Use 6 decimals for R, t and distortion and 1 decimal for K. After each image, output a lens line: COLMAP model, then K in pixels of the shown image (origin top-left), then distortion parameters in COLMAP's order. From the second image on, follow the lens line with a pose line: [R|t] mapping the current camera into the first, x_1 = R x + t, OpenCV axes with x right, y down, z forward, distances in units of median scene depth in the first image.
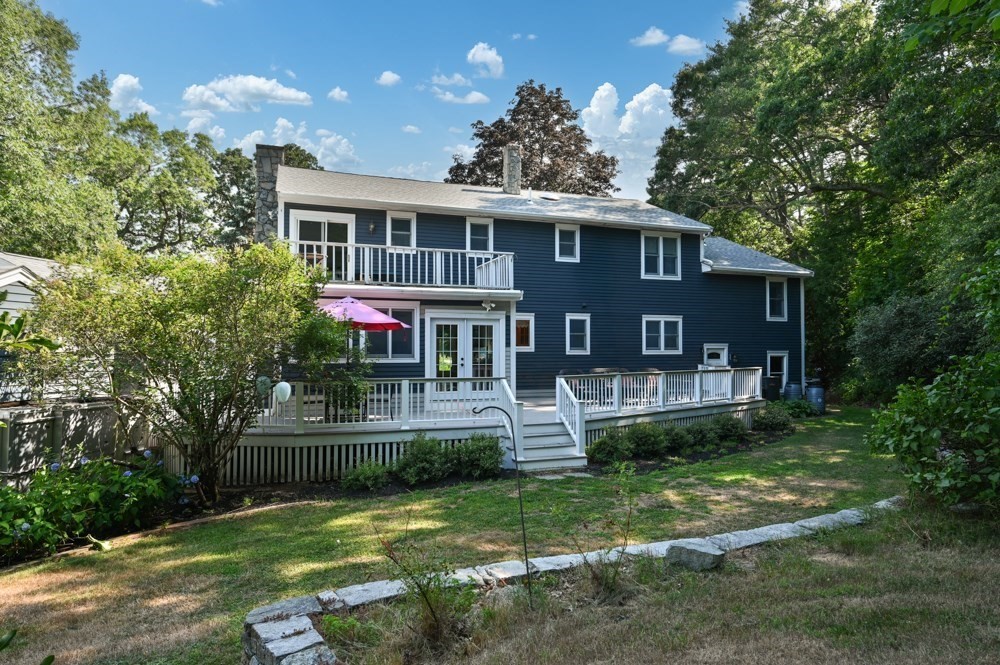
lens RADIAL K [[599.5, 0, 500.0], [0, 599.5, 332.5], [0, 0, 1]] dist [0.003612, 0.001283]
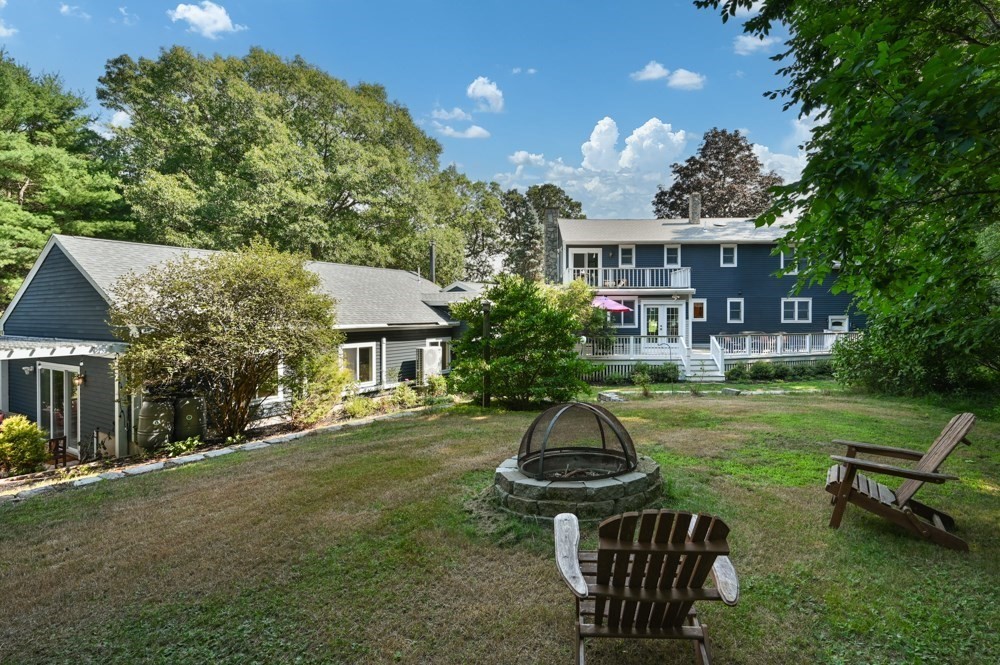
lens RADIAL K [[509.3, 0, 500.0], [0, 509.3, 332.5], [0, 0, 1]] dist [-0.021912, -0.000088]
pose [[0.927596, 0.010741, -0.373431, 0.055533], [0.014643, 0.997773, 0.065074, -0.040151], [0.373299, -0.065830, 0.925373, -0.573828]]
